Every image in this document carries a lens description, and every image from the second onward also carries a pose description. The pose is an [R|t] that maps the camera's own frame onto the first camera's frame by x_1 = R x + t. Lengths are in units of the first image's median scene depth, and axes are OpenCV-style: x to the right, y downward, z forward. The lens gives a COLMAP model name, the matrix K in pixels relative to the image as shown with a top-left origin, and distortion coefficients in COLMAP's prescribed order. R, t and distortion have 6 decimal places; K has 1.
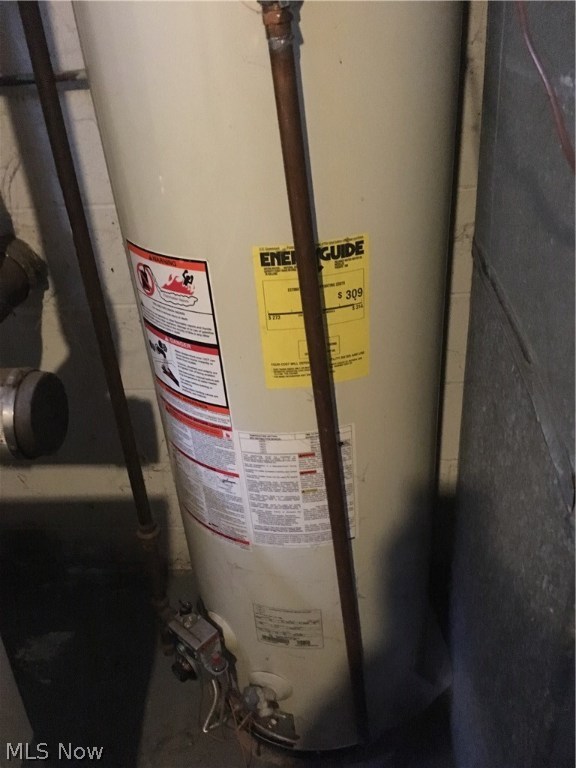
lens RADIAL K [[653.5, 0, 290.1], [0, 653.5, 383.4], [0, 0, 1]] dist [0.015766, -0.012685]
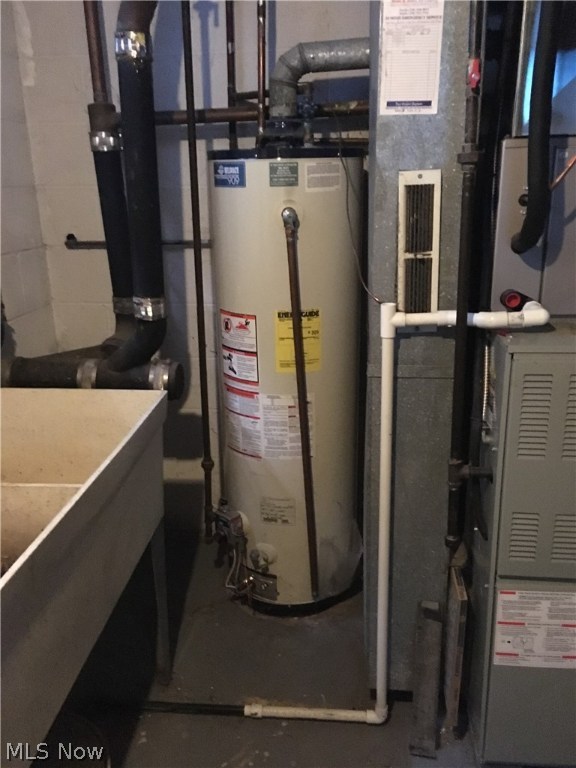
lens RADIAL K [[653.5, 0, 287.3], [0, 653.5, 384.7], [0, 0, 1]] dist [0.015766, -0.012685]
pose [[0.998271, 0.058680, -0.003468, 0.013143], [-0.058127, 0.976638, -0.206881, 0.506036], [-0.008752, 0.206725, 0.978360, -1.207775]]
